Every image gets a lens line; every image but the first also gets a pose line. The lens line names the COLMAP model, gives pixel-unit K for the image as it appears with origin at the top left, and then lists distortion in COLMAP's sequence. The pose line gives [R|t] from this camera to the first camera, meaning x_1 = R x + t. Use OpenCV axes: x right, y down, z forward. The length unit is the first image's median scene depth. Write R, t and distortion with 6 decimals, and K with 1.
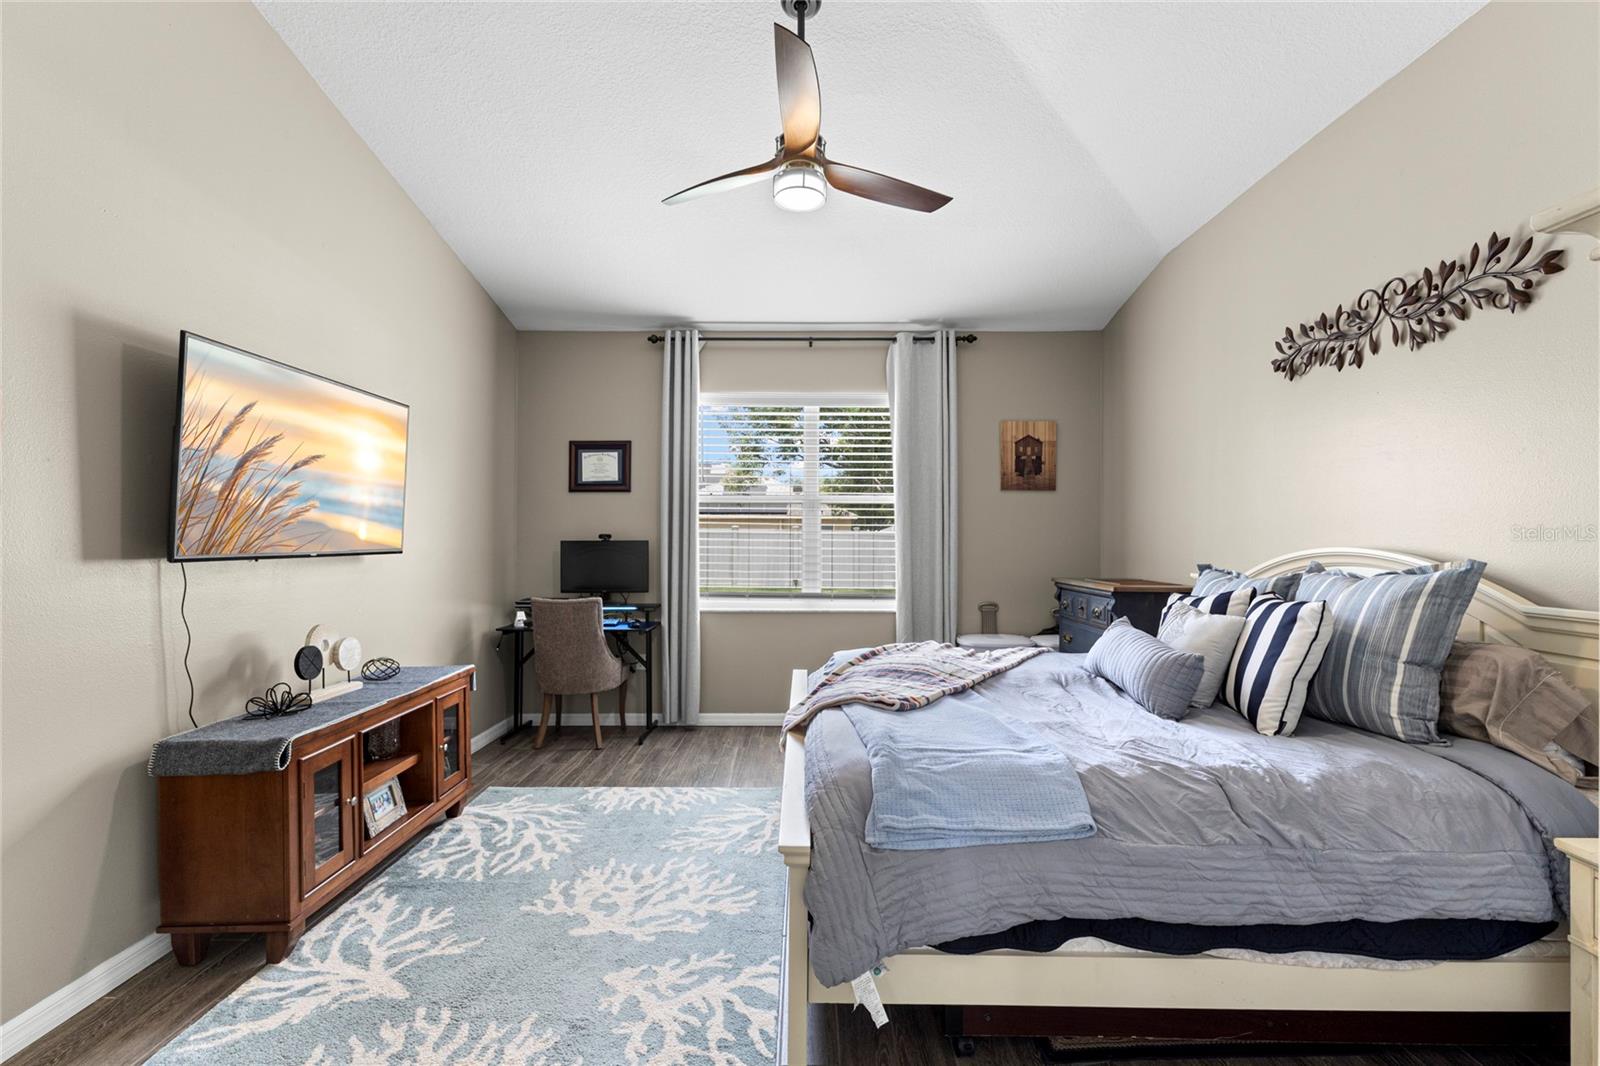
lens RADIAL K [[693.1, 0, 806.3], [0, 693.1, 537.1], [0, 0, 1]] dist [0.010196, -0.000226]
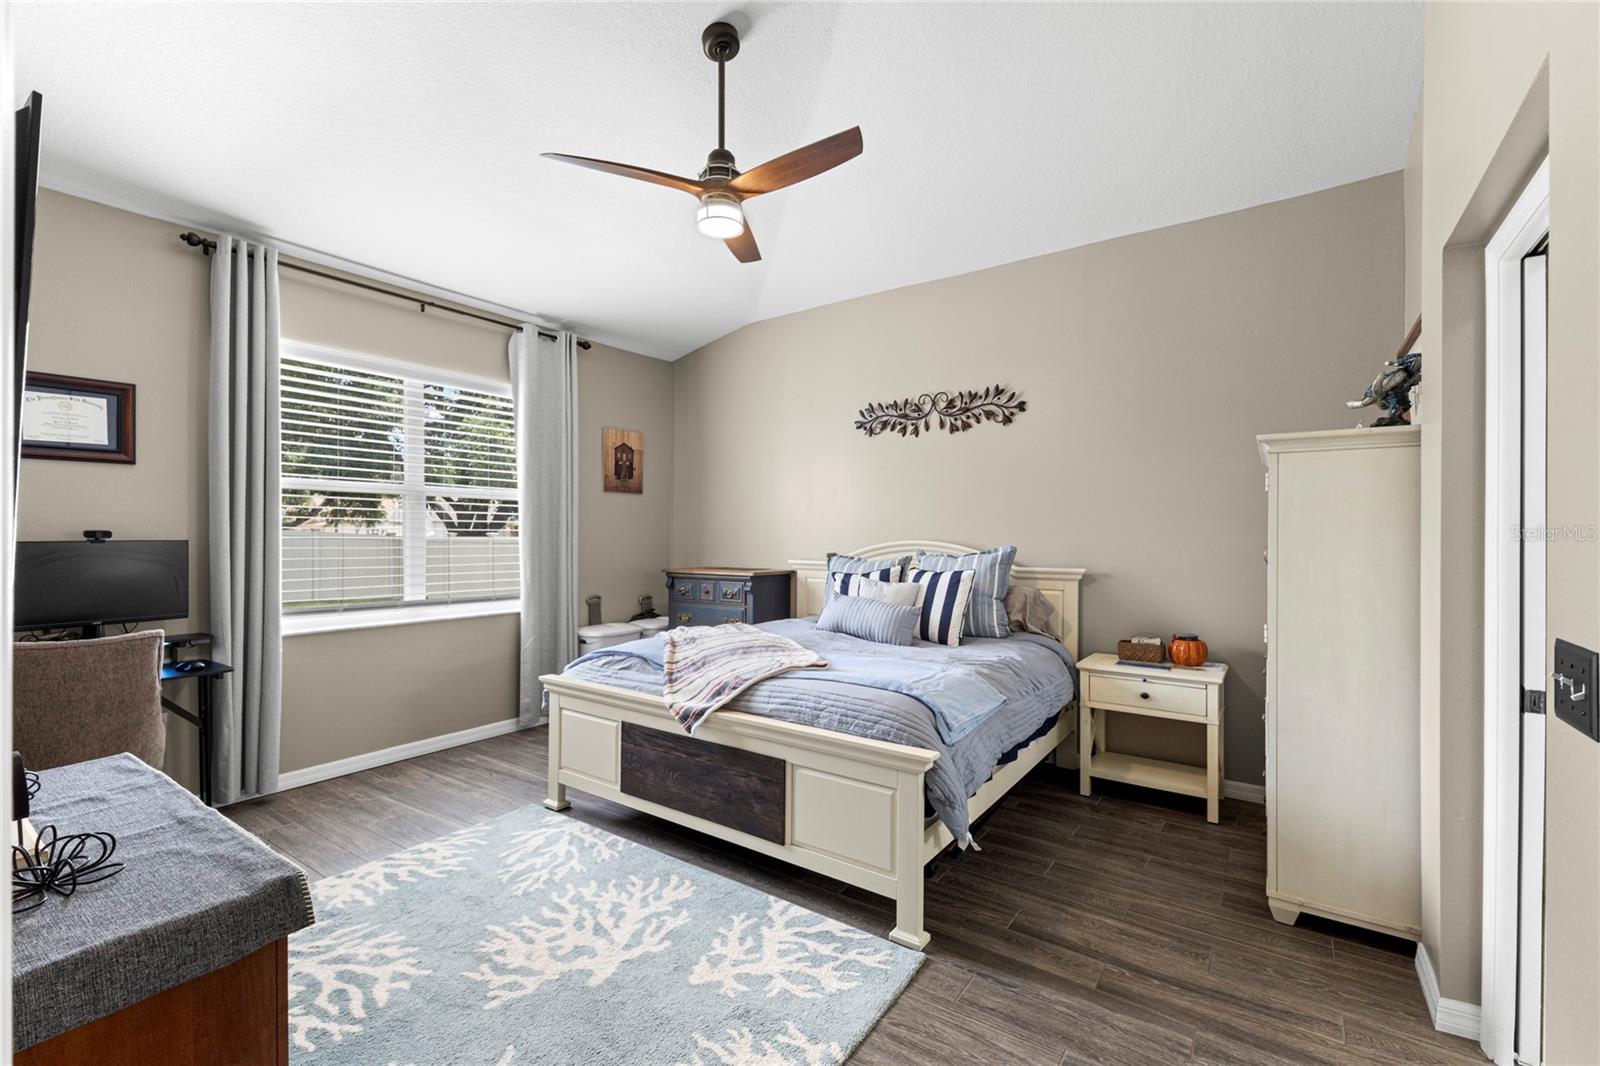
lens RADIAL K [[686.7, 0, 792.9], [0, 686.7, 541.7], [0, 0, 1]] dist [0.007990, -0.000018]
pose [[0.583748, -0.009502, 0.811879, -0.717444], [0.000517, 0.999936, 0.011332, -0.001472], [-0.811935, -0.006196, 0.583715, 0.230587]]
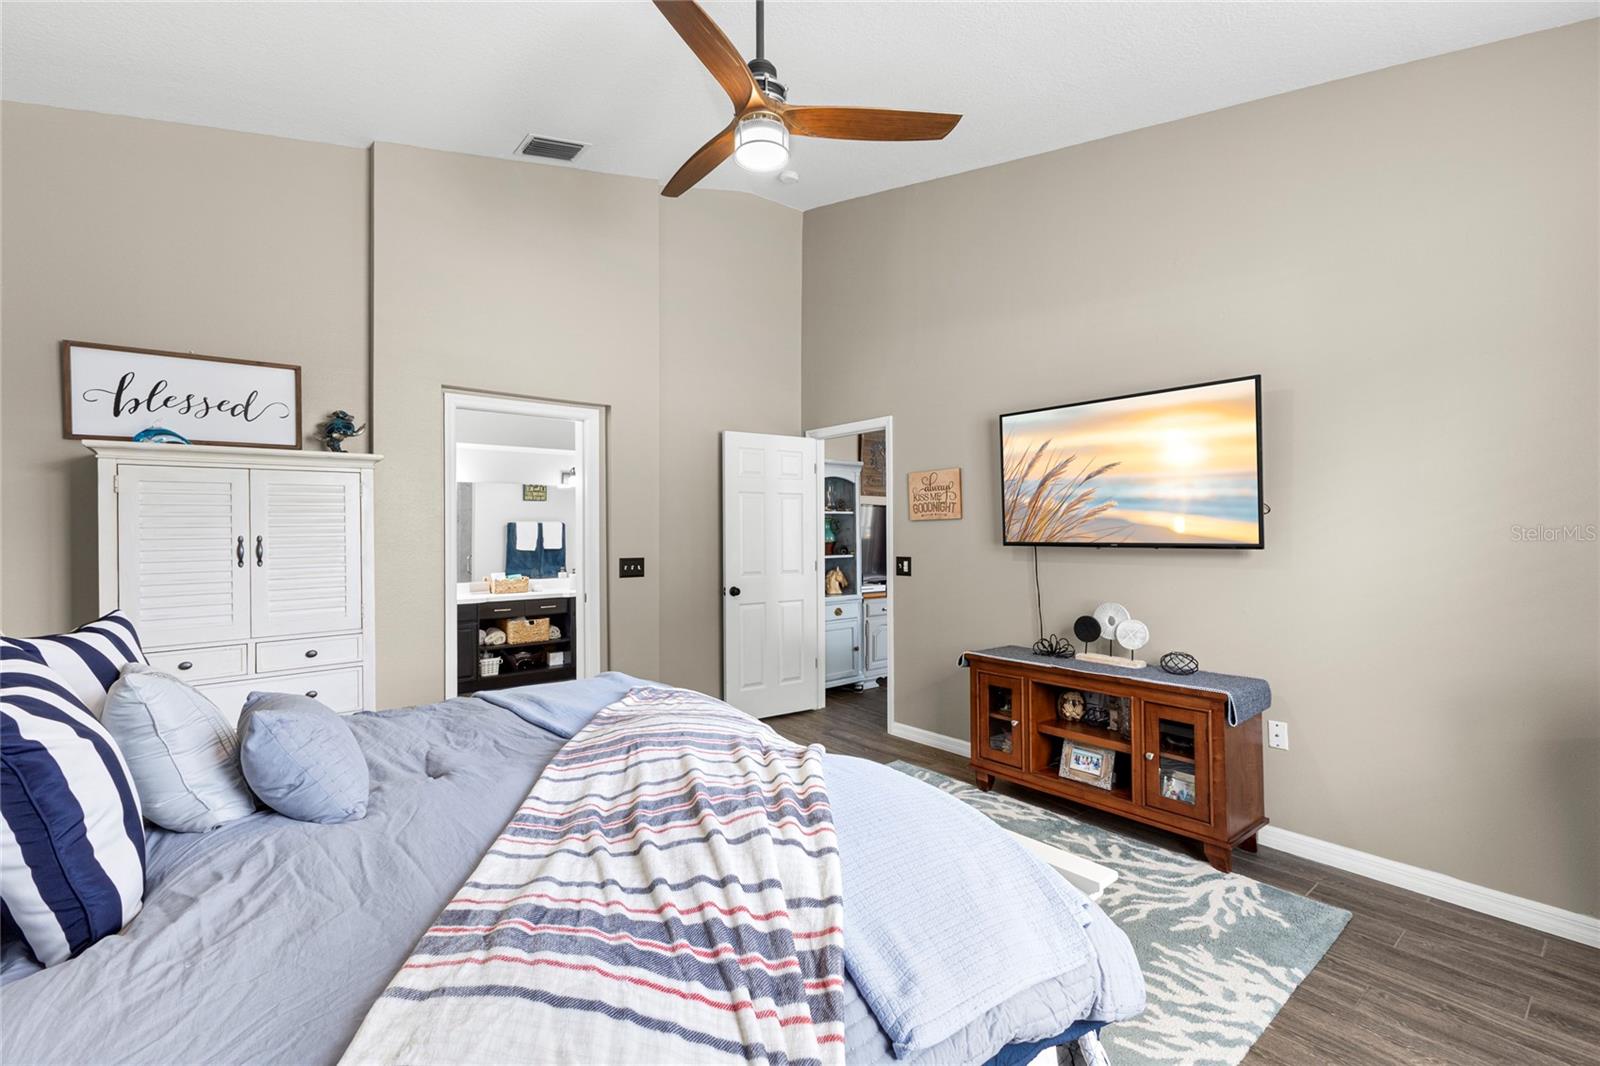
lens RADIAL K [[685.5, 0, 804.1], [0, 685.5, 529.9], [0, 0, 1]] dist [-0.000561, 0.000119]
pose [[-0.765618, 0.000160, -0.643295, 0.452245], [0.002152, 0.999995, -0.002313, -0.000251], [0.643292, -0.003155, -0.765615, 1.483800]]
